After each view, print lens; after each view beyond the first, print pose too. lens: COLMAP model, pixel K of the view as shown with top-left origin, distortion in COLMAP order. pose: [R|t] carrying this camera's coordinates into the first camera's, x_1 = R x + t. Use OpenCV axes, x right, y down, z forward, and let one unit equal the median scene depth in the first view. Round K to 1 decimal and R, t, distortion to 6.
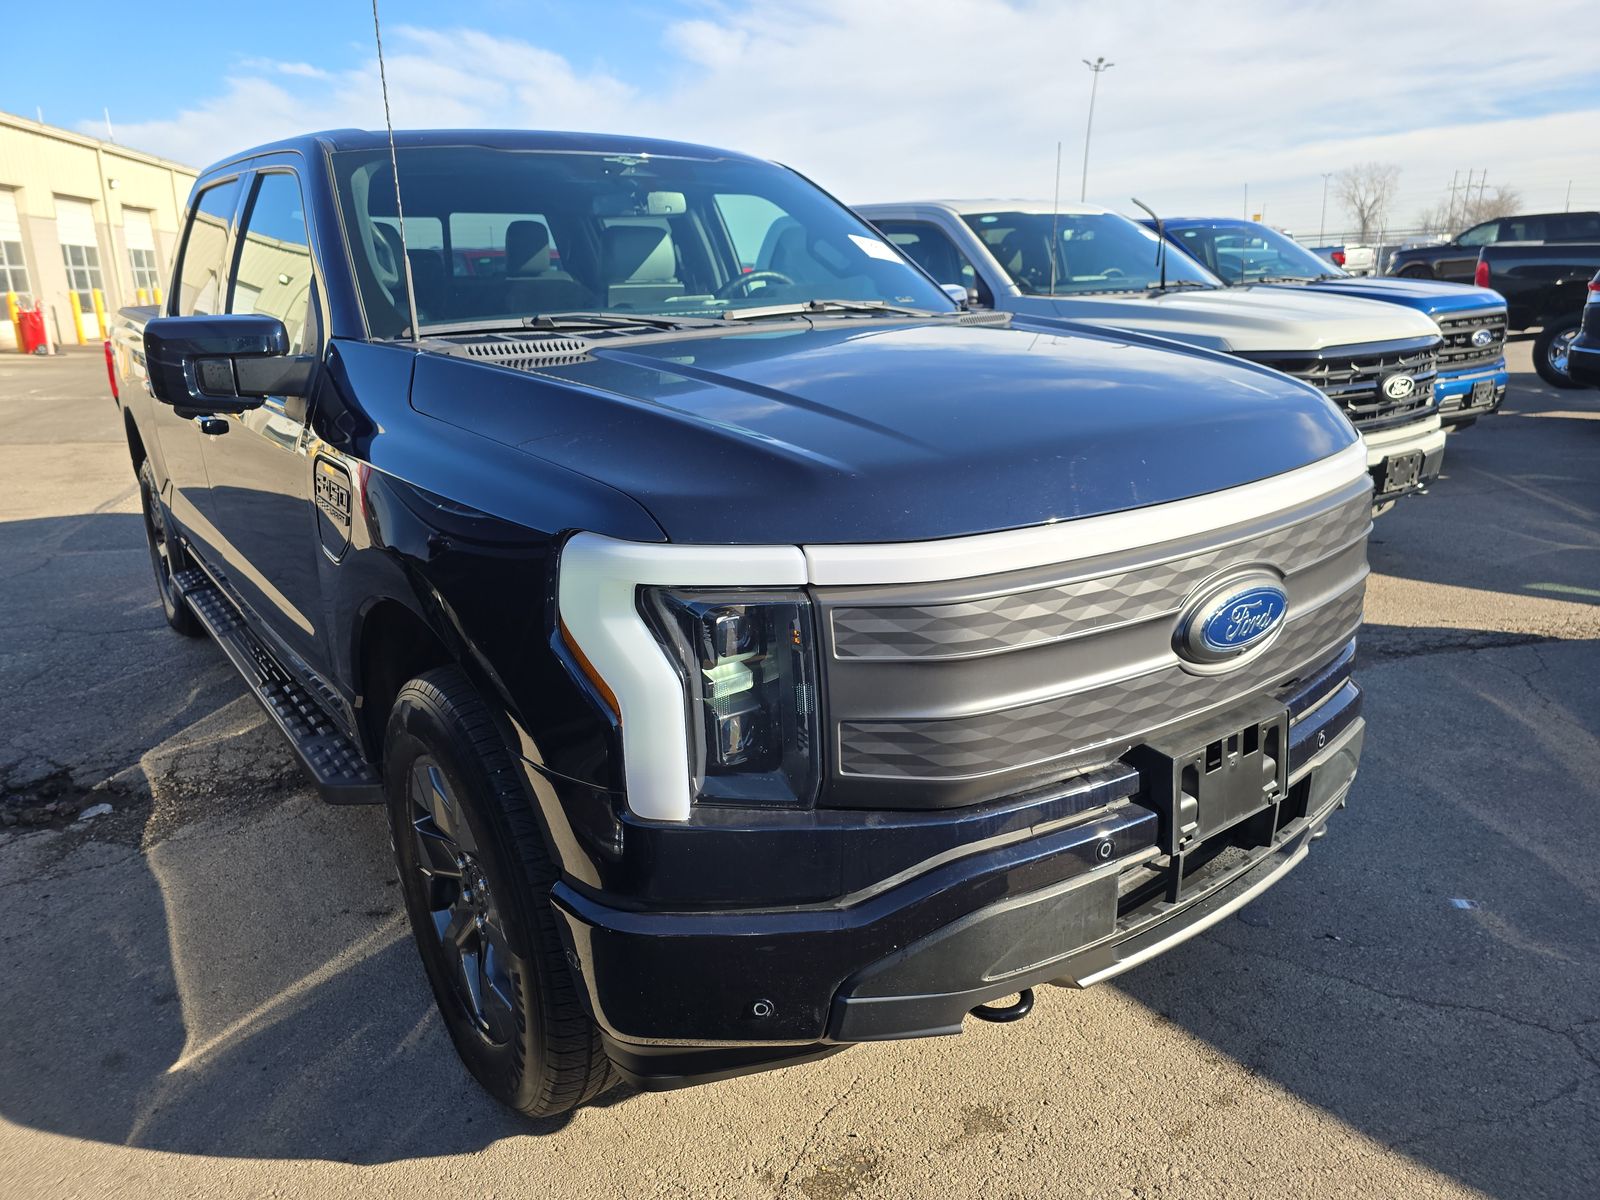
lens RADIAL K [[1086.9, 0, 812.7], [0, 1086.9, 599.7], [0, 0, 1]] dist [0.061268, -0.068963]
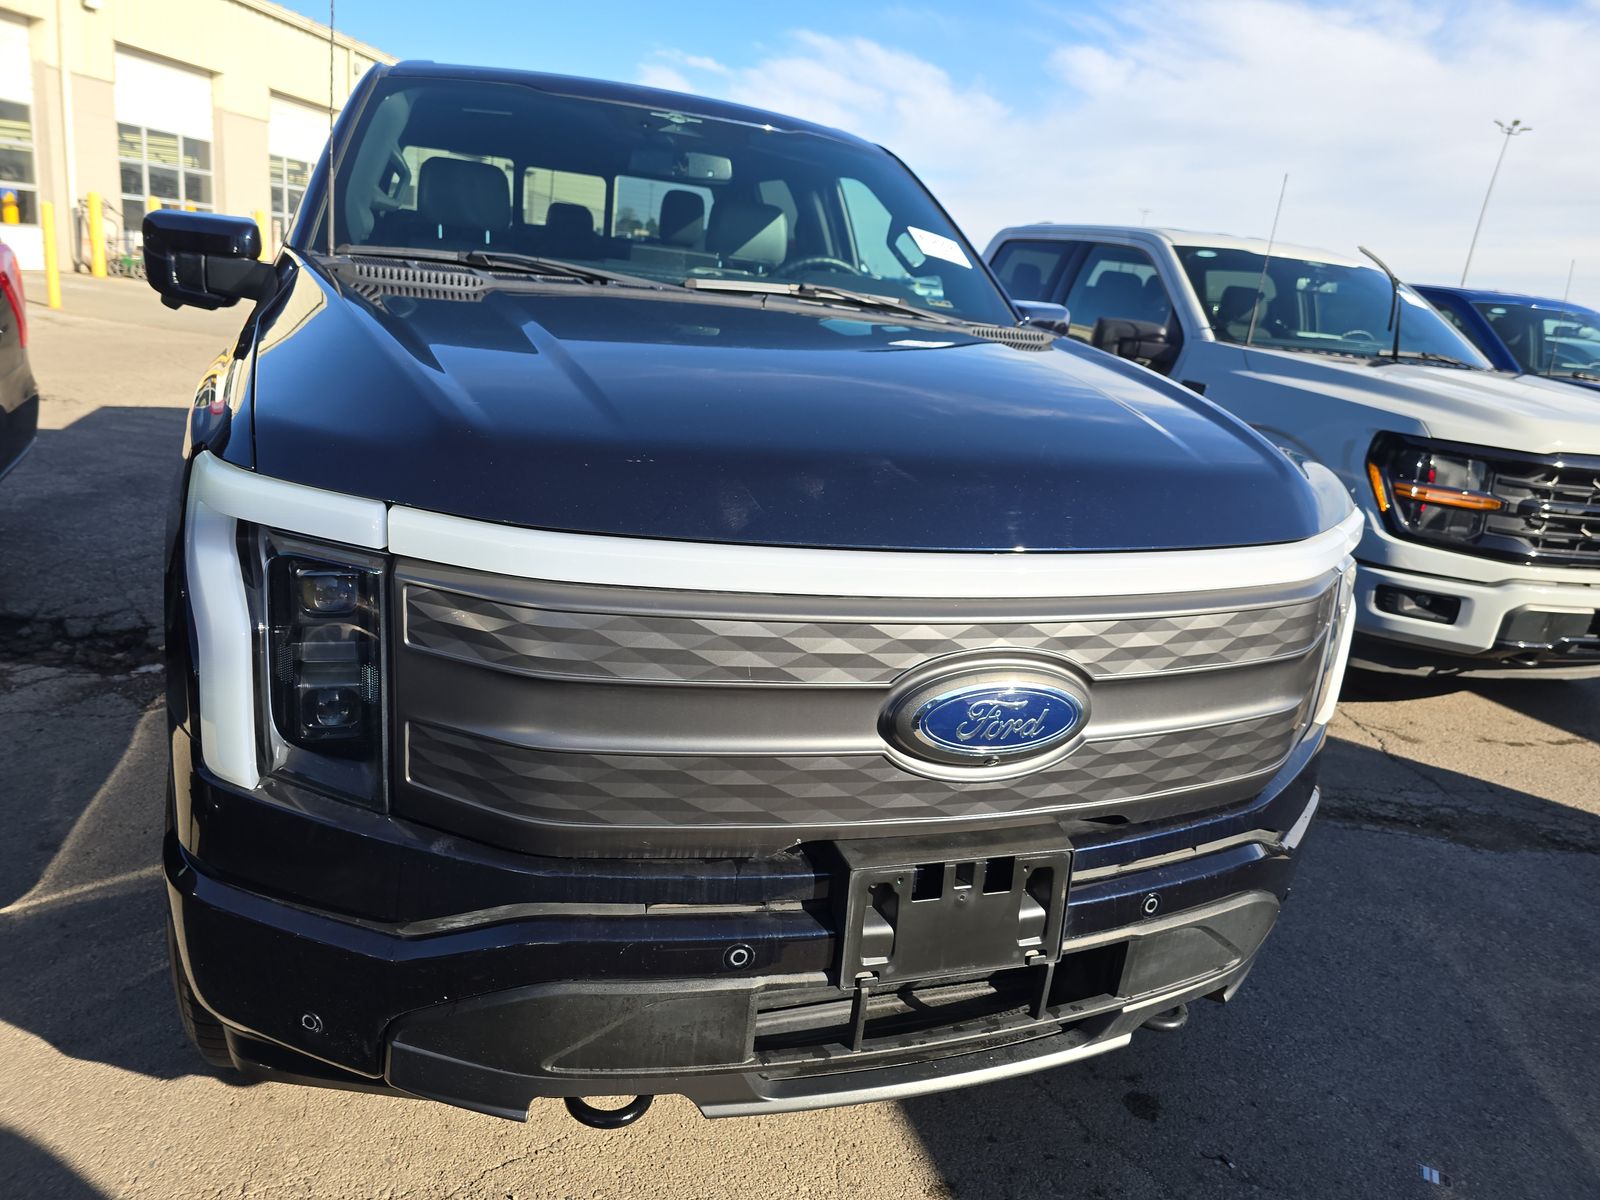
lens RADIAL K [[1086.9, 0, 812.7], [0, 1086.9, 599.7], [0, 0, 1]] dist [0.061268, -0.068963]
pose [[0.945779, 0.205733, -0.251349, 0.340067], [-0.209762, 0.977691, 0.010960, -0.035470], [0.247996, 0.042357, 0.967835, 0.162995]]
